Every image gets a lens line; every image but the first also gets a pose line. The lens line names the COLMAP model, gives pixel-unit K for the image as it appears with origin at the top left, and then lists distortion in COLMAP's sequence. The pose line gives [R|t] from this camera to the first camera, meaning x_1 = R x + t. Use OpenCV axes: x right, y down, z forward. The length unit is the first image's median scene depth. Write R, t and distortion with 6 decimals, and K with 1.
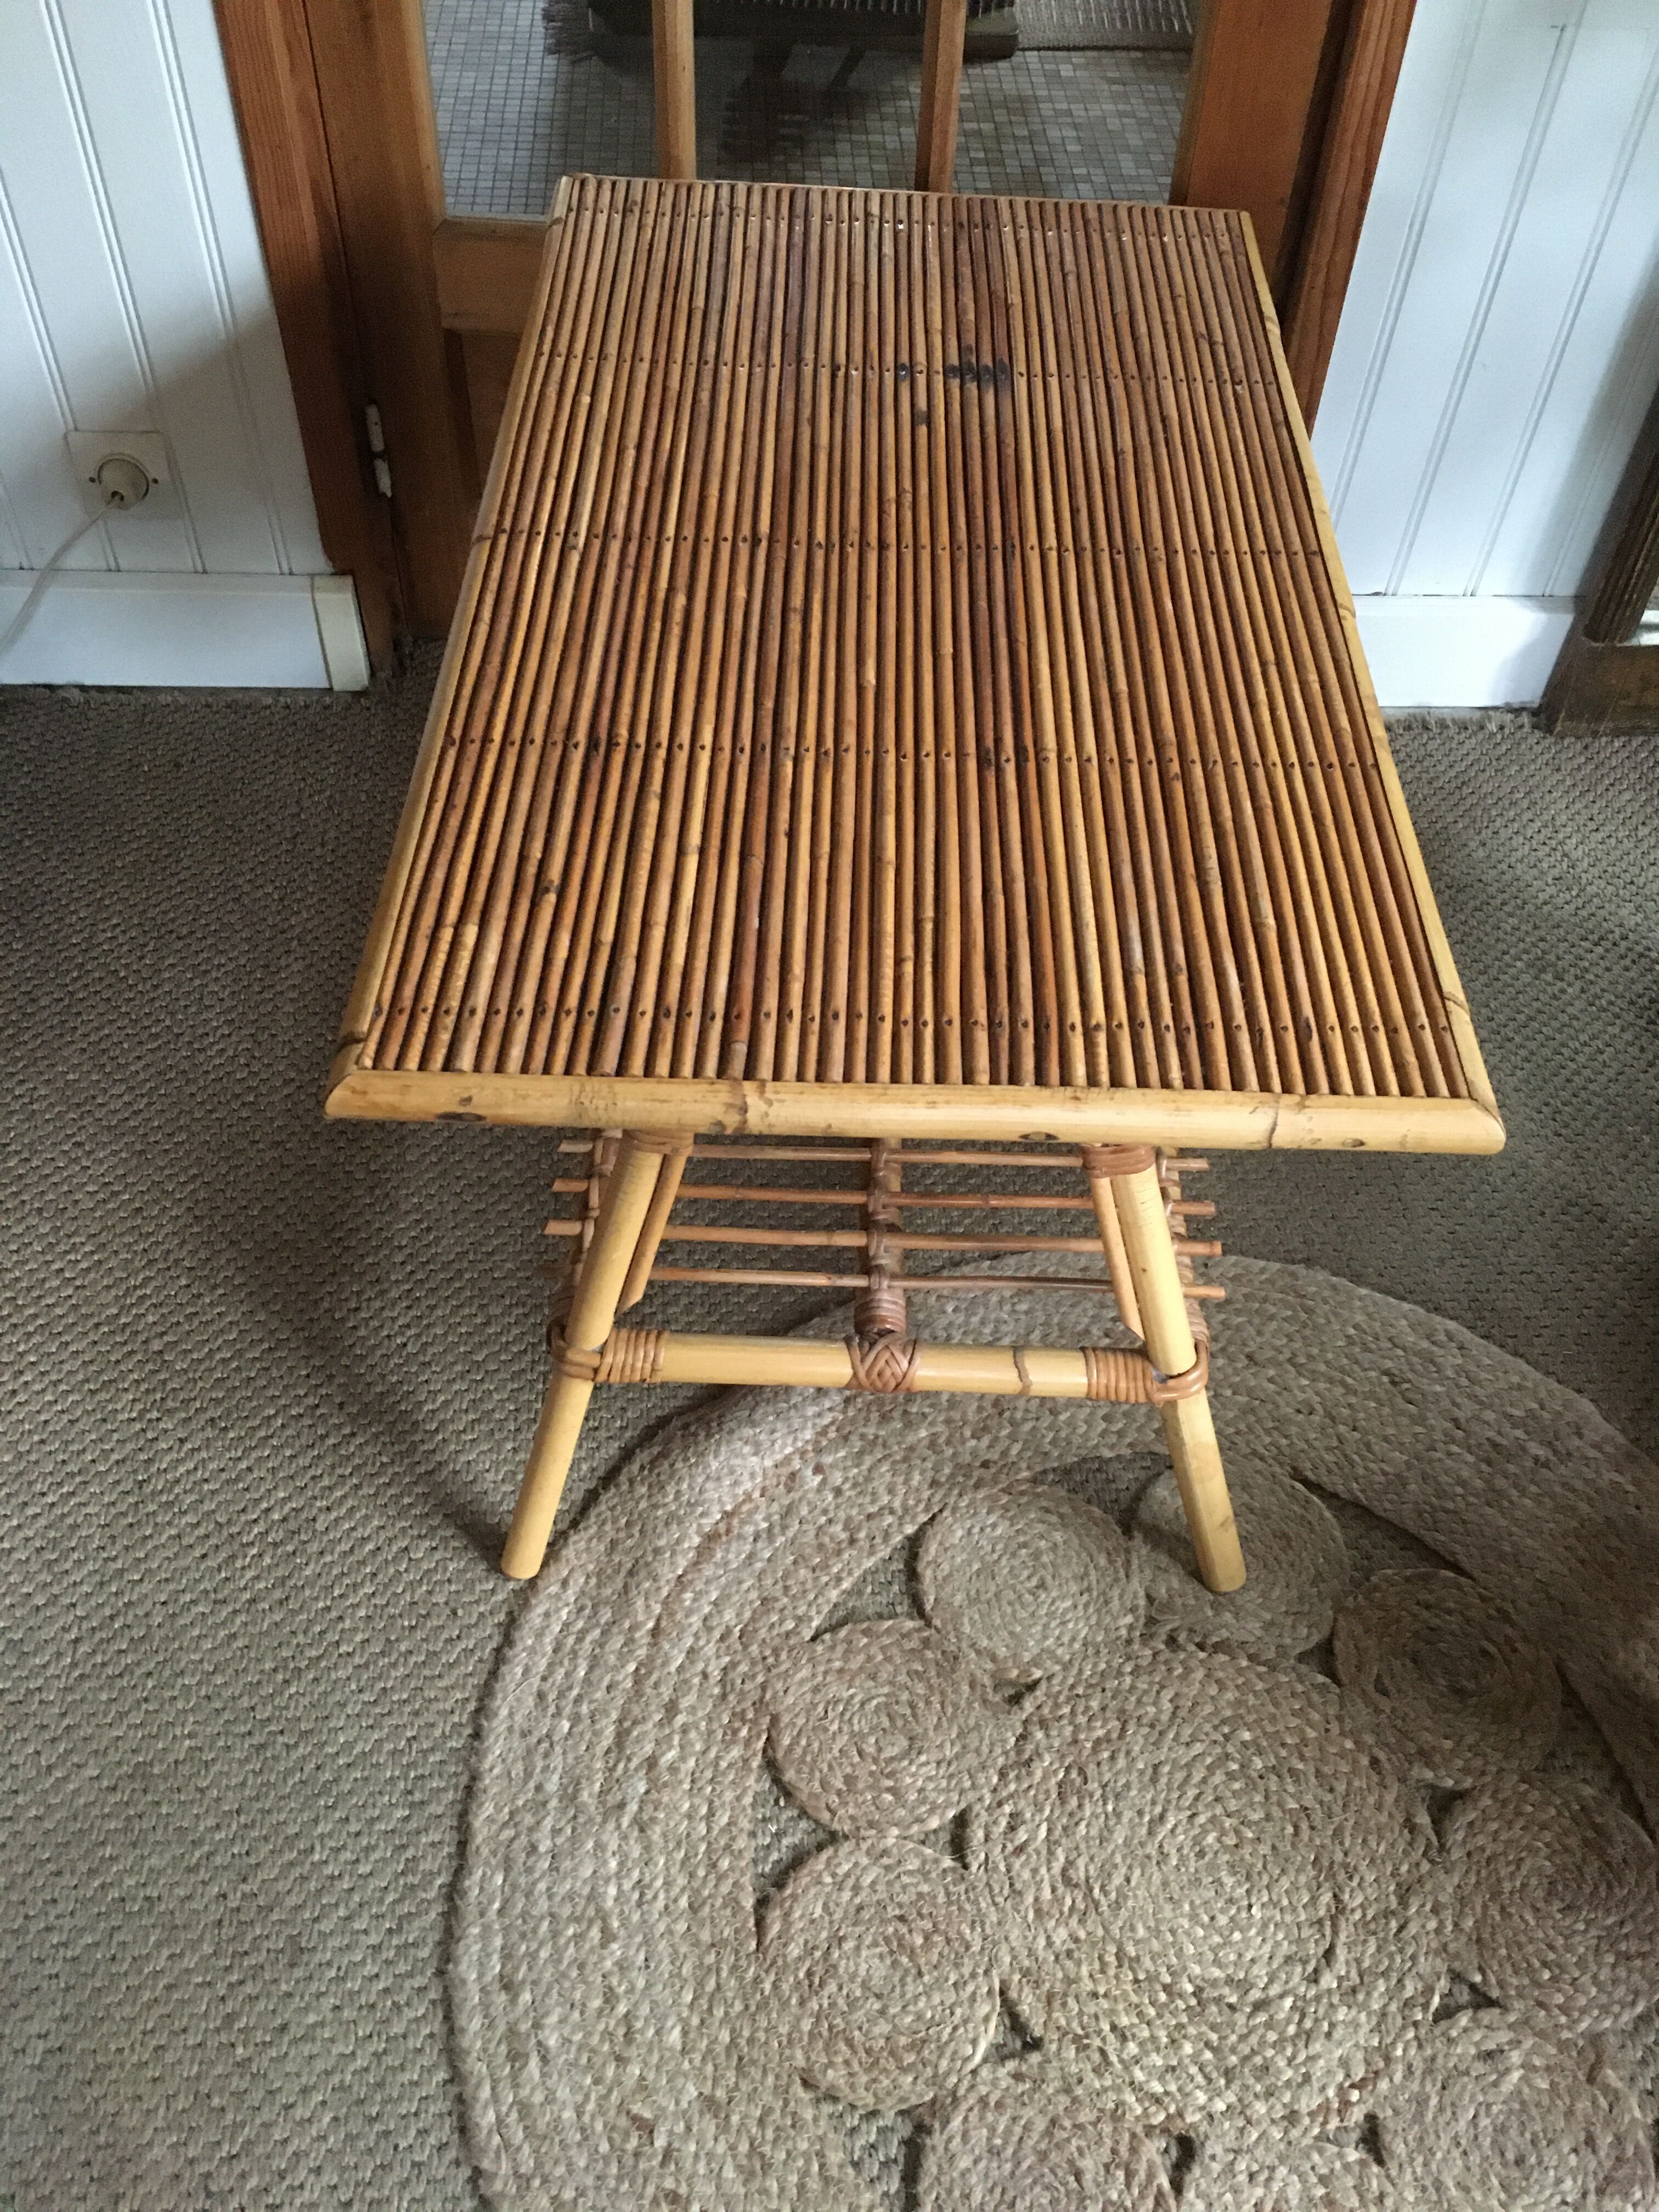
lens RADIAL K [[1886.1, 0, 832.3], [0, 1886.1, 1110.9], [0, 0, 1]] dist [0.080637, -0.112826]
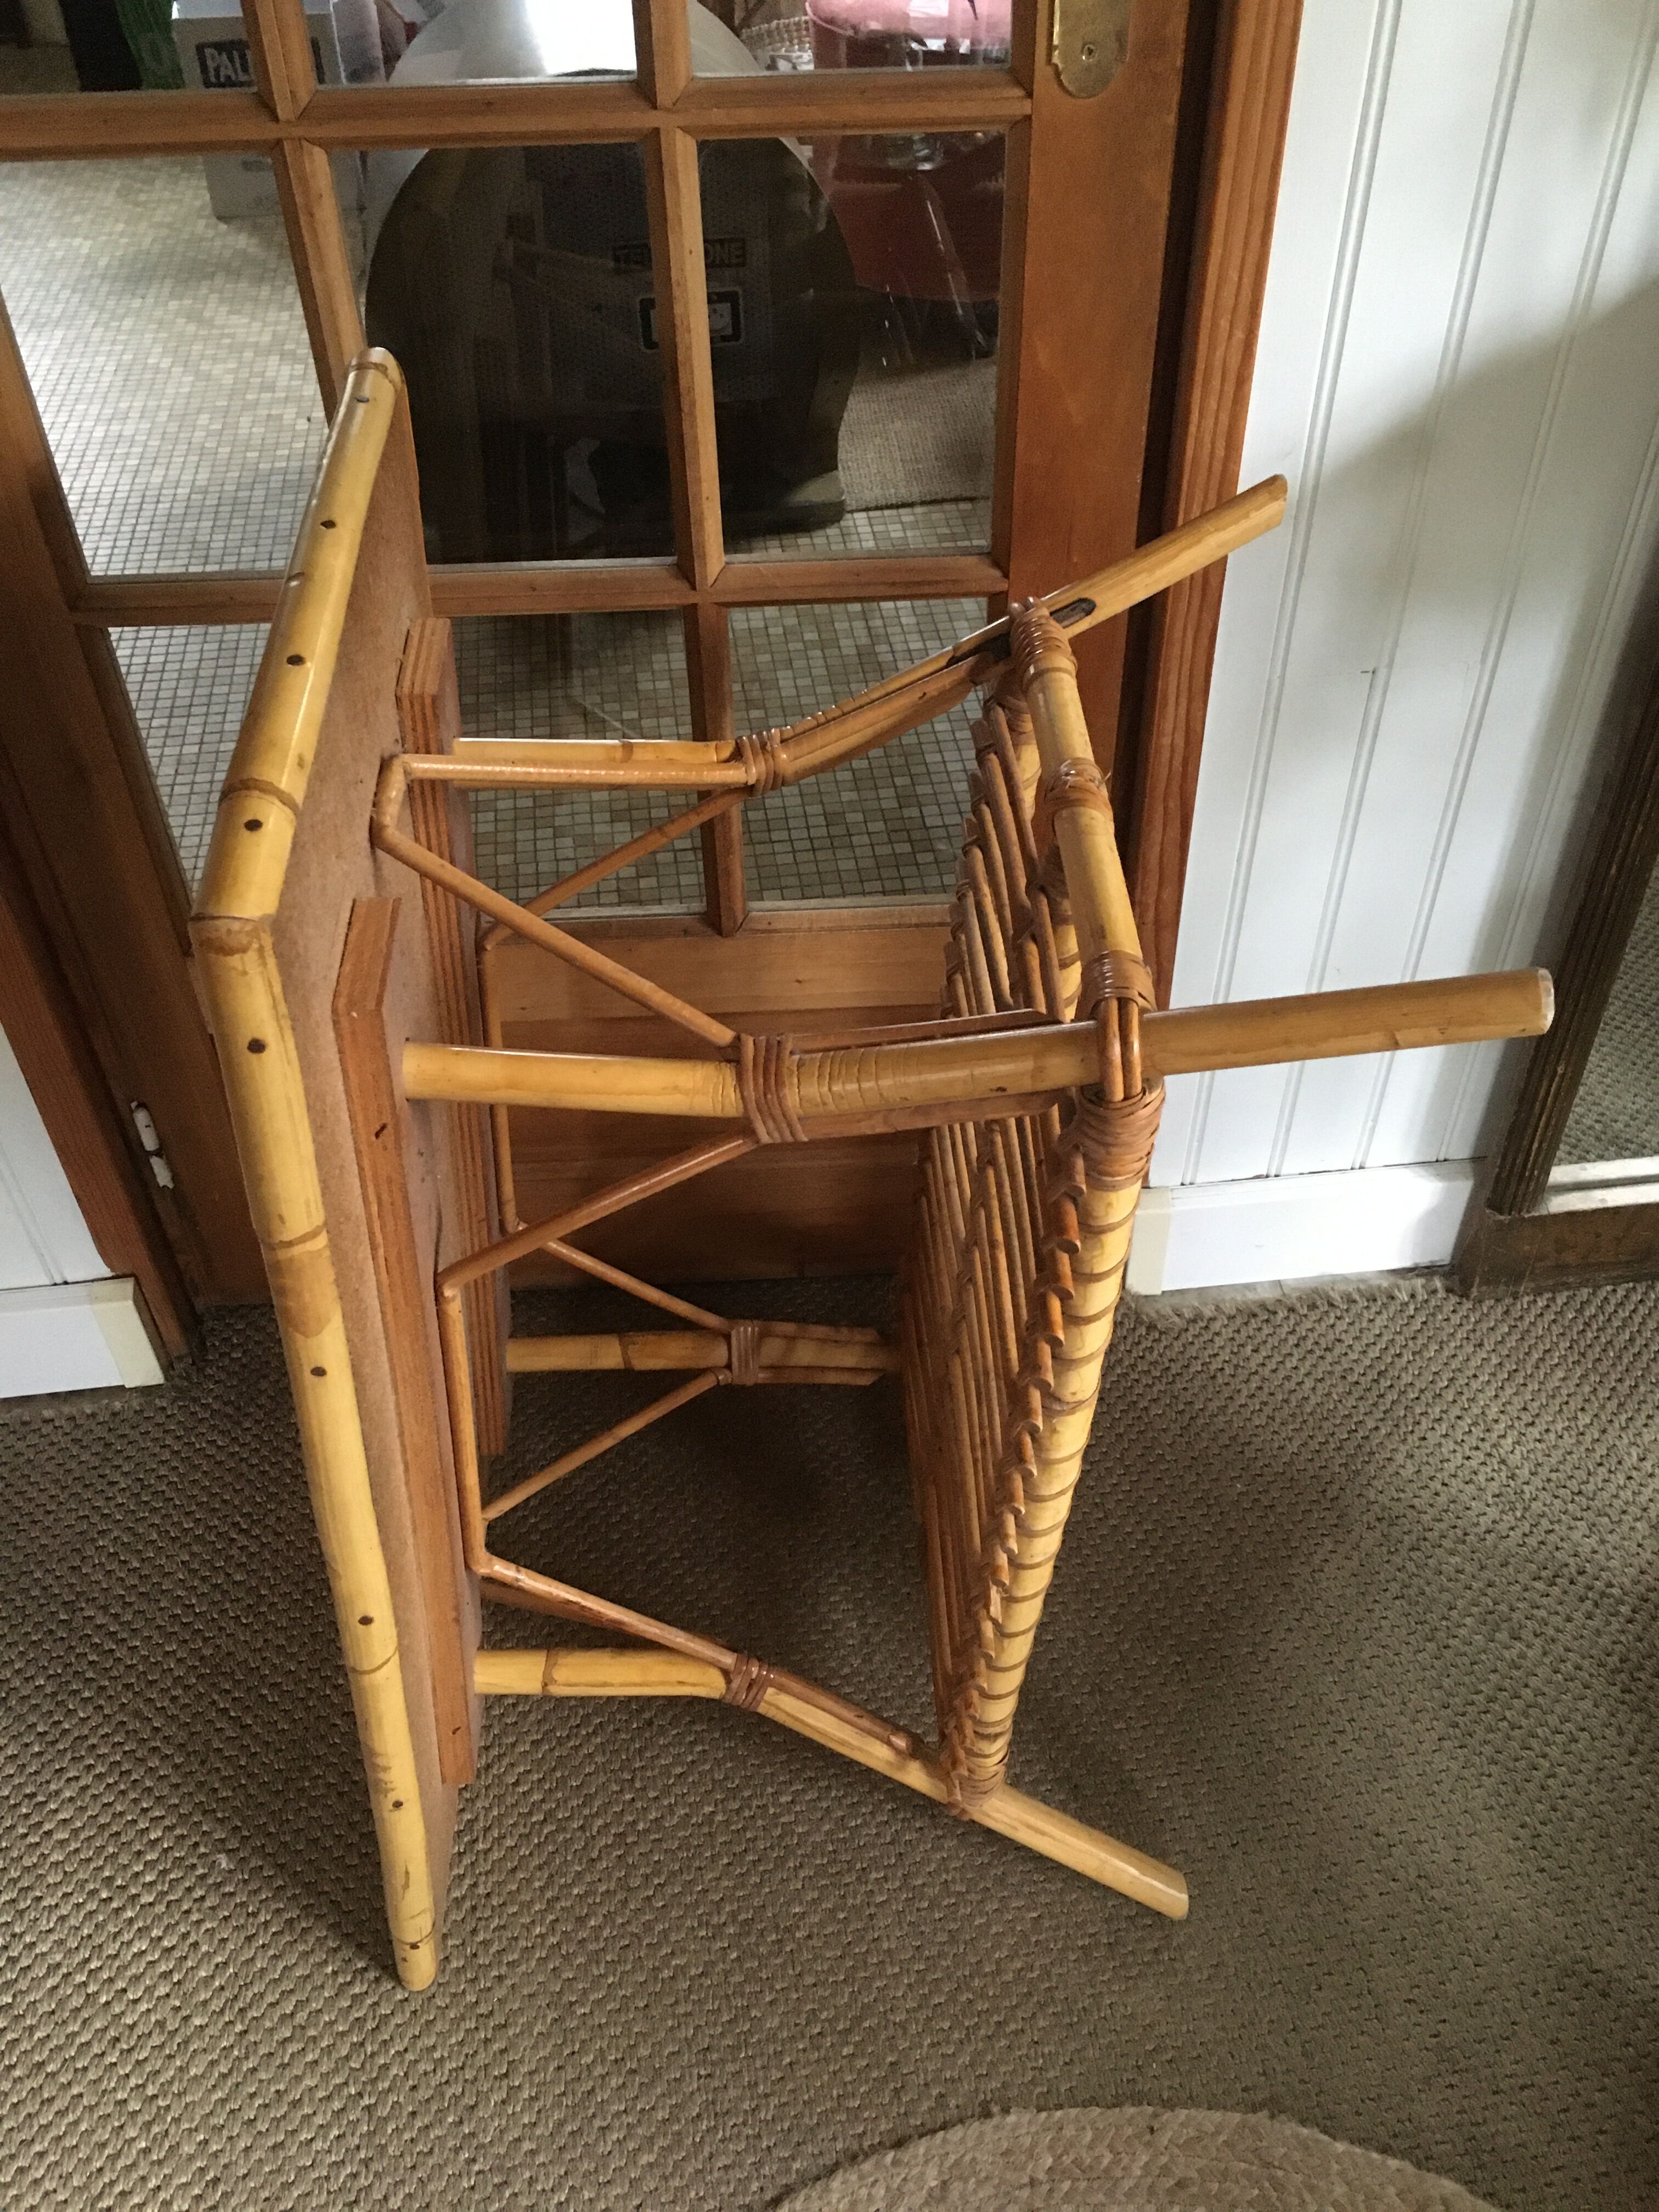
lens RADIAL K [[1886.1, 0, 838.3], [0, 1886.1, 1101.6], [0, 0, 1]] dist [0.080637, -0.112826]
pose [[0.995276, -0.094526, 0.022132, 0.095778], [0.096435, 0.988884, -0.113175, -0.322276], [-0.011188, 0.114774, 0.993329, 0.126035]]
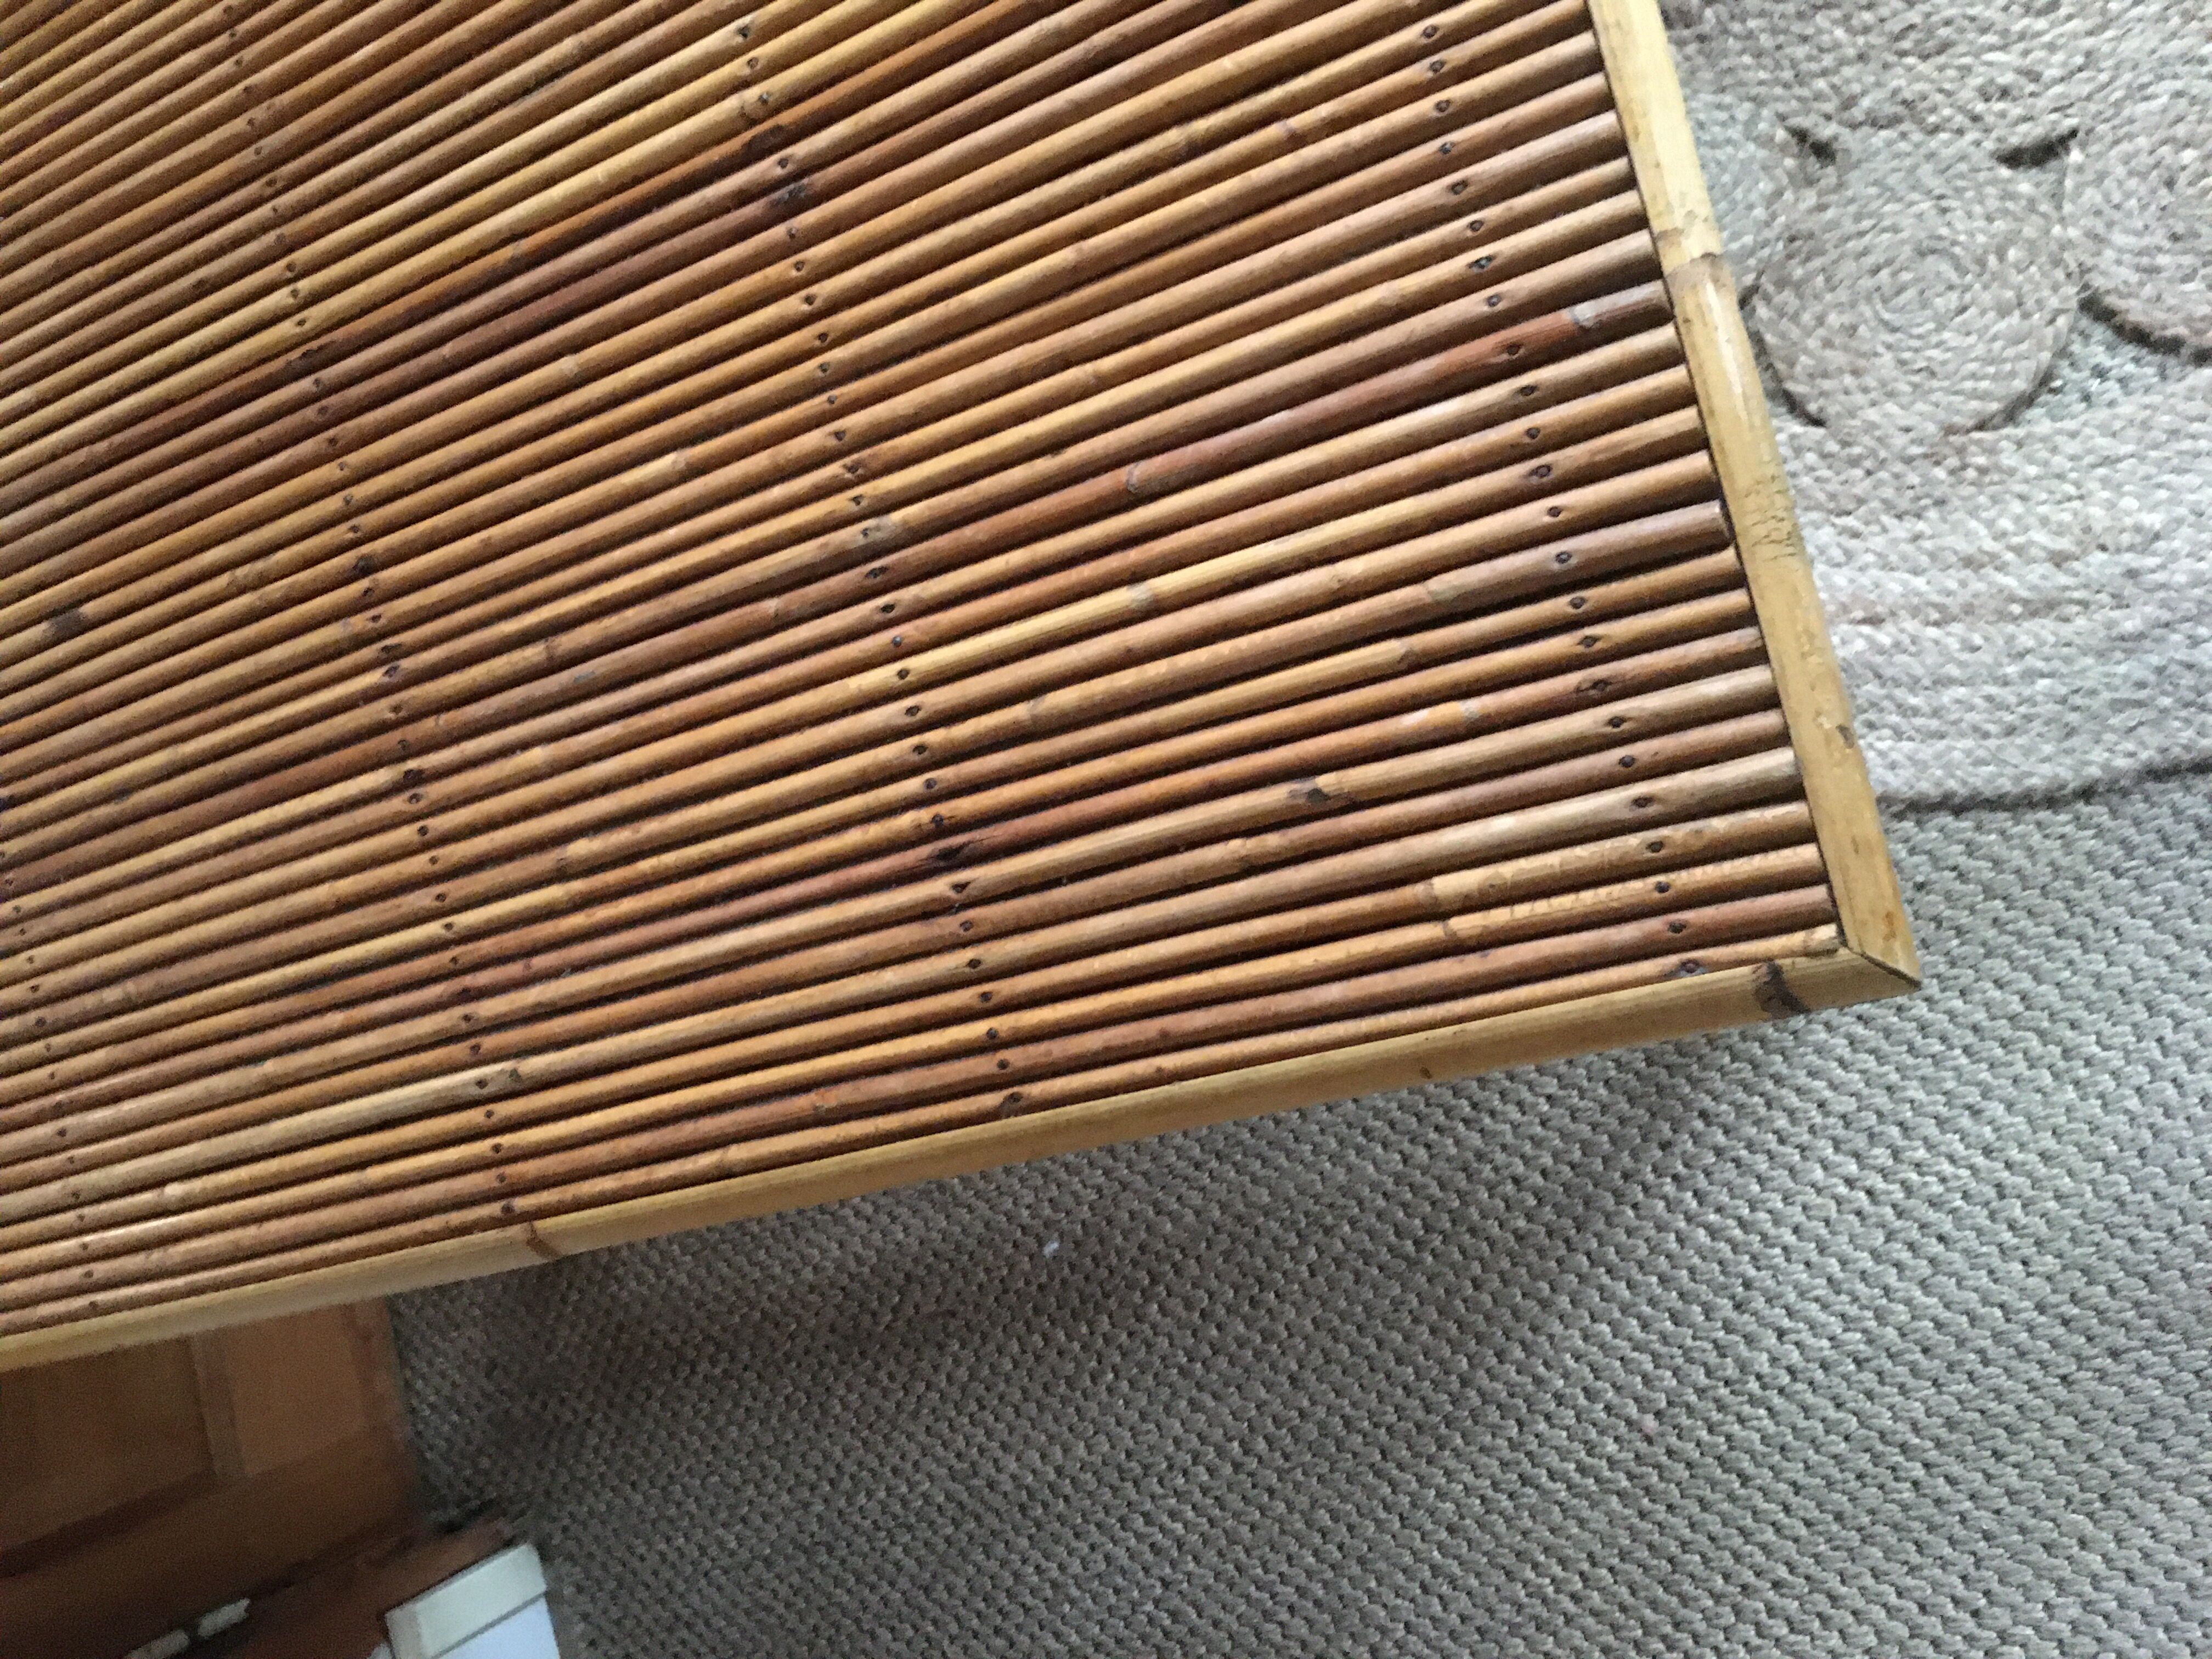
lens RADIAL K [[1886.1, 0, 1095.7], [0, 1886.1, 835.9], [0, 0, 1]] dist [0.080637, -0.112826]
pose [[-0.270225, -0.961454, 0.050840, -0.126423], [0.925205, -0.244701, 0.290028, -0.249163], [-0.266408, 0.125410, 0.955667, 0.352283]]
